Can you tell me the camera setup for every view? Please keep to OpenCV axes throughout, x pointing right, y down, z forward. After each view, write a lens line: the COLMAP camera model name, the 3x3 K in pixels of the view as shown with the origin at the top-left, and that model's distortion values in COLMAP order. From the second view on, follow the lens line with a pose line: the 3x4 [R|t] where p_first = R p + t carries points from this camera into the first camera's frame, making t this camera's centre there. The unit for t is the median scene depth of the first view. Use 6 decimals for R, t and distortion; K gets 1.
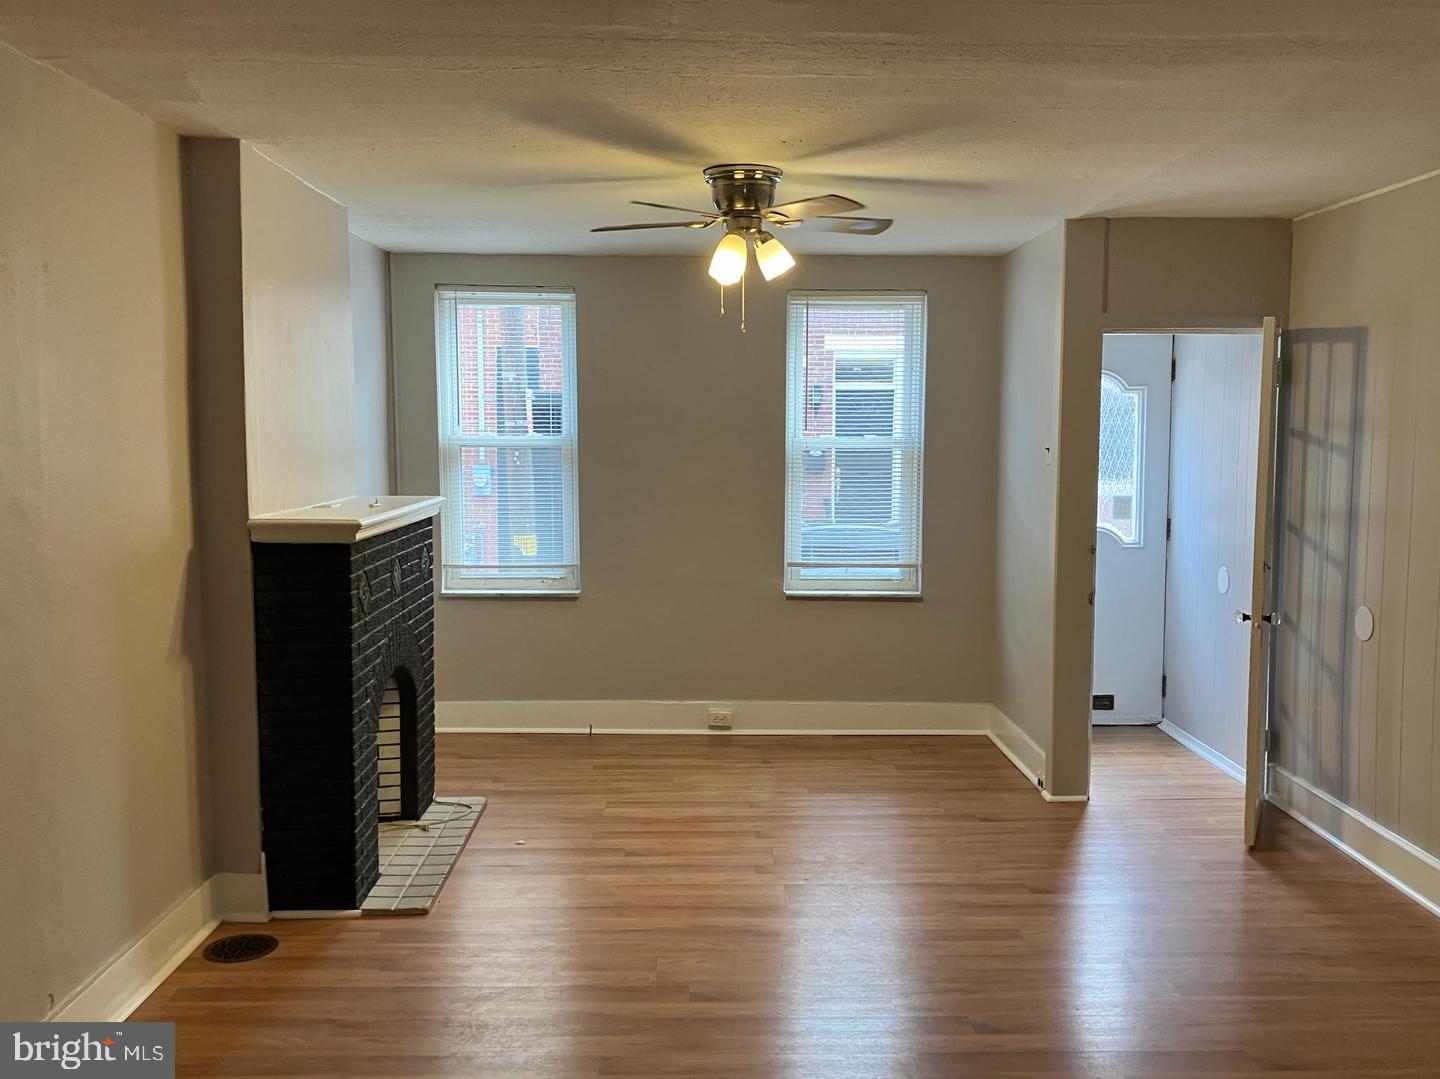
lens RADIAL K [[1305.3, 0, 721.2], [0, 1305.3, 535.6], [0, 0, 1]] dist [0.005350, 0.000000]
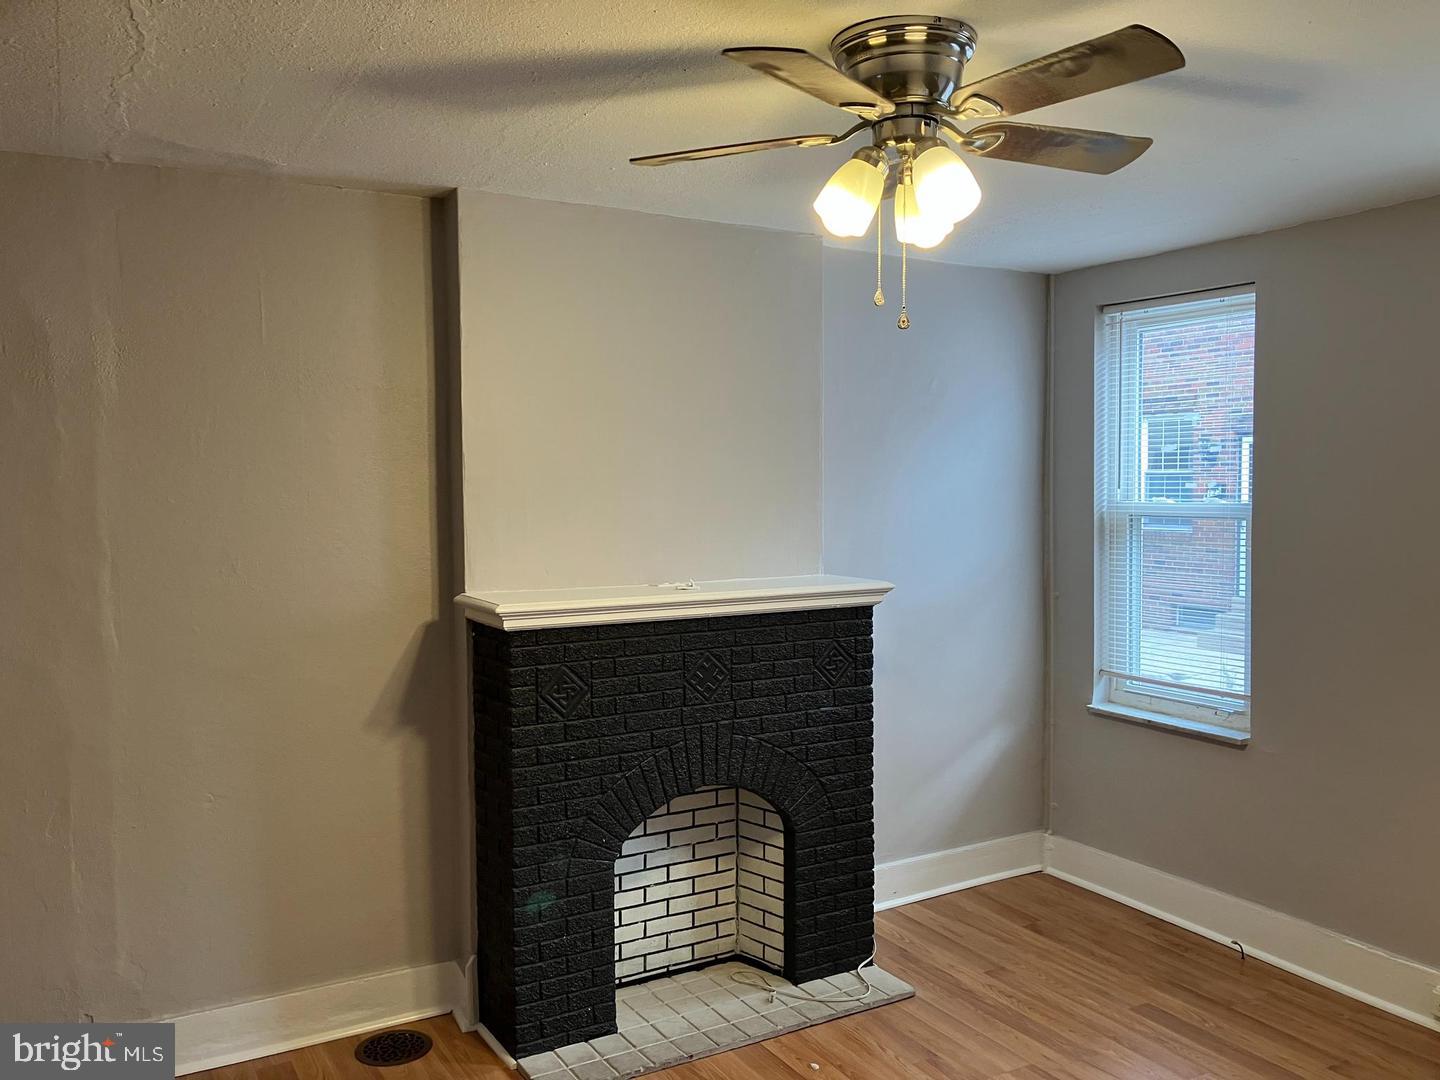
lens RADIAL K [[1157.3, 0, 719.1], [0, 1157.3, 547.2], [0, 0, 1]] dist [0.012087, -0.006021]
pose [[0.477613, 0.042614, -0.877536, 0.358331], [-0.067659, 0.997641, 0.011622, -0.054132], [0.875961, 0.053822, 0.479369, 0.610359]]
